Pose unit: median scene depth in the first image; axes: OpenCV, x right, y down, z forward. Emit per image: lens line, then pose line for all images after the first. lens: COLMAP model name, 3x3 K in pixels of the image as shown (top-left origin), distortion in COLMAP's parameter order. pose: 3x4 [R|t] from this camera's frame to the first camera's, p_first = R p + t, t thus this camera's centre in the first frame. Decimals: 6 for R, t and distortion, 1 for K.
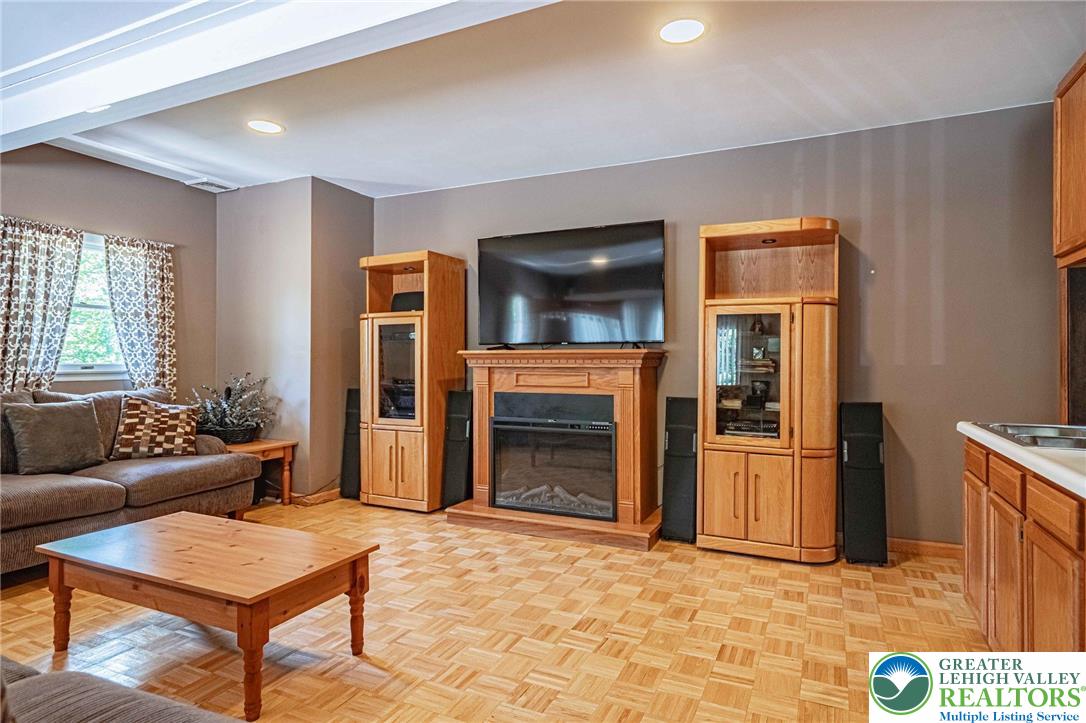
lens RADIAL K [[614.3, 0, 534.3], [0, 614.3, 362.8], [0, 0, 1]] dist [-0.004169, 0.001898]
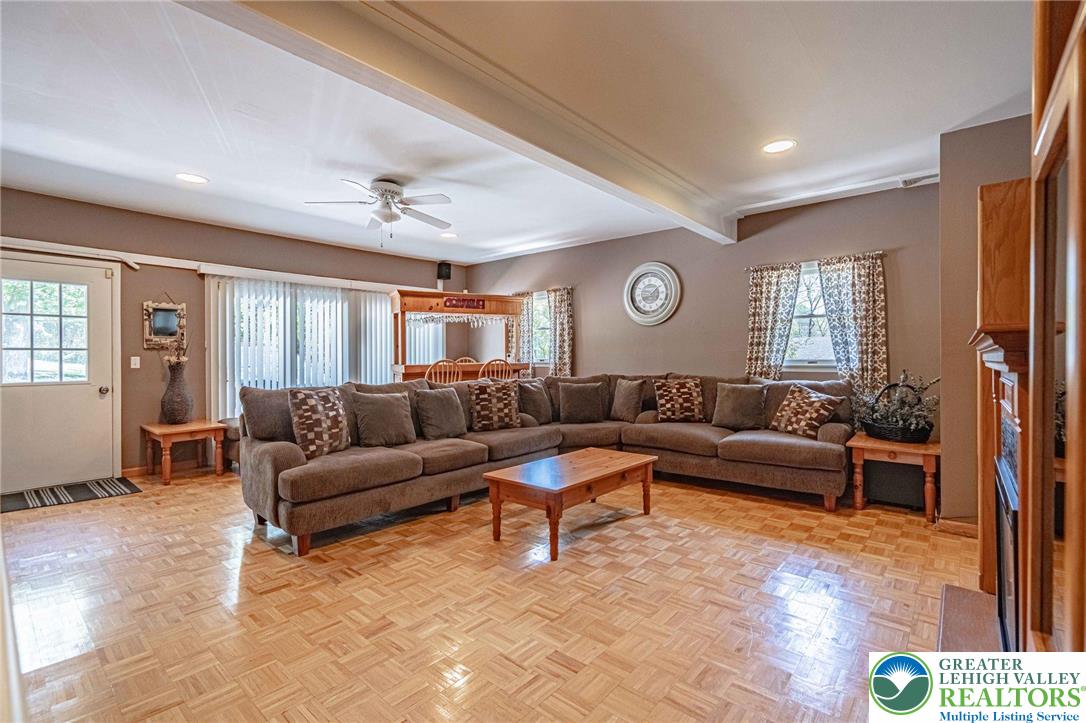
lens RADIAL K [[496.5, 0, 534.3], [0, 496.5, 359.2], [0, 0, 1]] dist [-0.000412, 0.000197]
pose [[-0.270514, 0.004843, -0.962704, 0.508215], [-0.001629, 0.999984, 0.005488, -0.004172], [0.962715, 0.003053, -0.270502, 0.760073]]
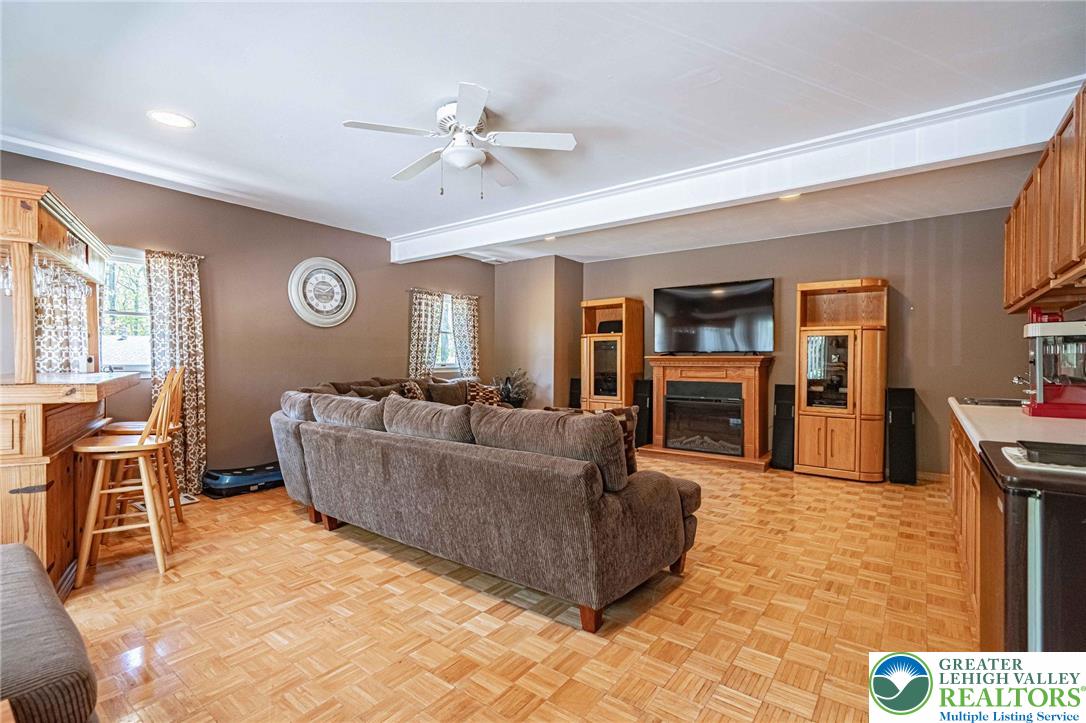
lens RADIAL K [[496.5, 0, 547.2], [0, 496.5, 364.3], [0, 0, 1]] dist [-0.000412, 0.000197]
pose [[0.980369, 0.003421, -0.197142, -0.128774], [-0.002368, 0.999982, 0.005578, -0.005397], [0.197157, -0.005002, 0.980359, -0.454872]]
